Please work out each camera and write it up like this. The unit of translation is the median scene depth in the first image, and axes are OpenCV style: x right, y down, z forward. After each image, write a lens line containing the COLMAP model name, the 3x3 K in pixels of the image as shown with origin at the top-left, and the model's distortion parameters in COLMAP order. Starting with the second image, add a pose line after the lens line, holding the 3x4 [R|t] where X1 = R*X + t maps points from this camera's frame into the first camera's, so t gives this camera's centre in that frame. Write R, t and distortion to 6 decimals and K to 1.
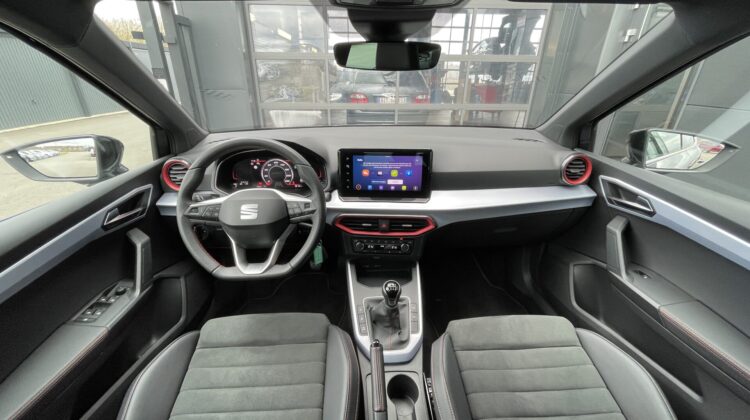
lens RADIAL K [[316.8, 0, 375.0], [0, 316.8, 210.0], [0, 0, 1]] dist [-0.000343, -0.000206]
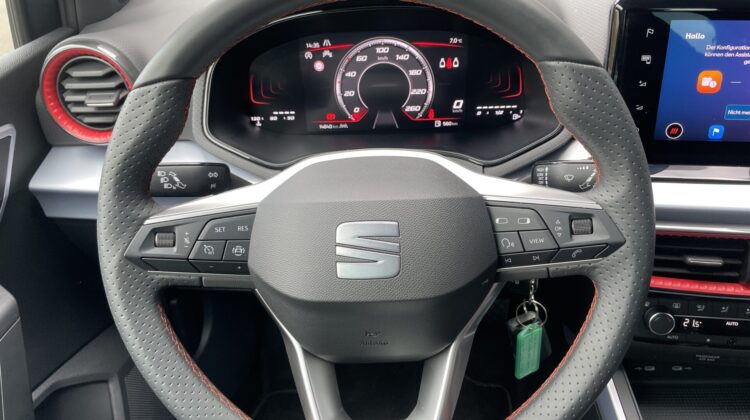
lens RADIAL K [[592.6, 0, 375.0], [0, 592.6, 210.0], [0, 0, 1]] dist [0.053642, -0.004981]
pose [[0.994887, 0.013170, -0.100136, -0.278237], [-0.000298, 0.991840, 0.127491, -0.072630], [0.100998, -0.126810, 0.986772, 0.425504]]
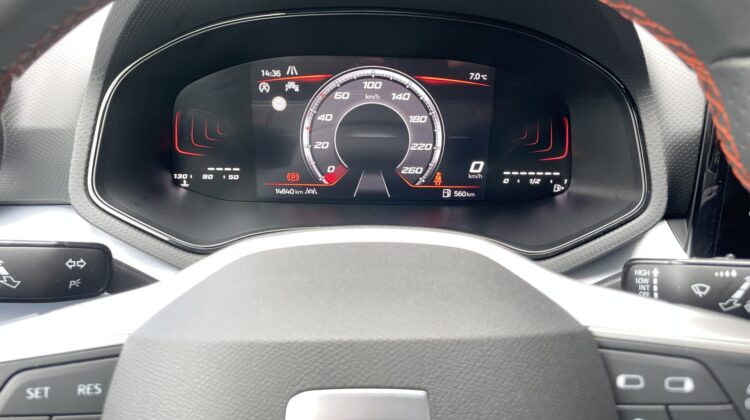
lens RADIAL K [[592.6, 0, 375.0], [0, 592.6, 210.0], [0, 0, 1]] dist [0.053642, -0.004981]
pose [[0.998720, 0.036613, -0.034893, -0.315724], [-0.036700, 0.999325, -0.001859, -0.067913], [0.034801, 0.003137, 0.999389, 0.637056]]
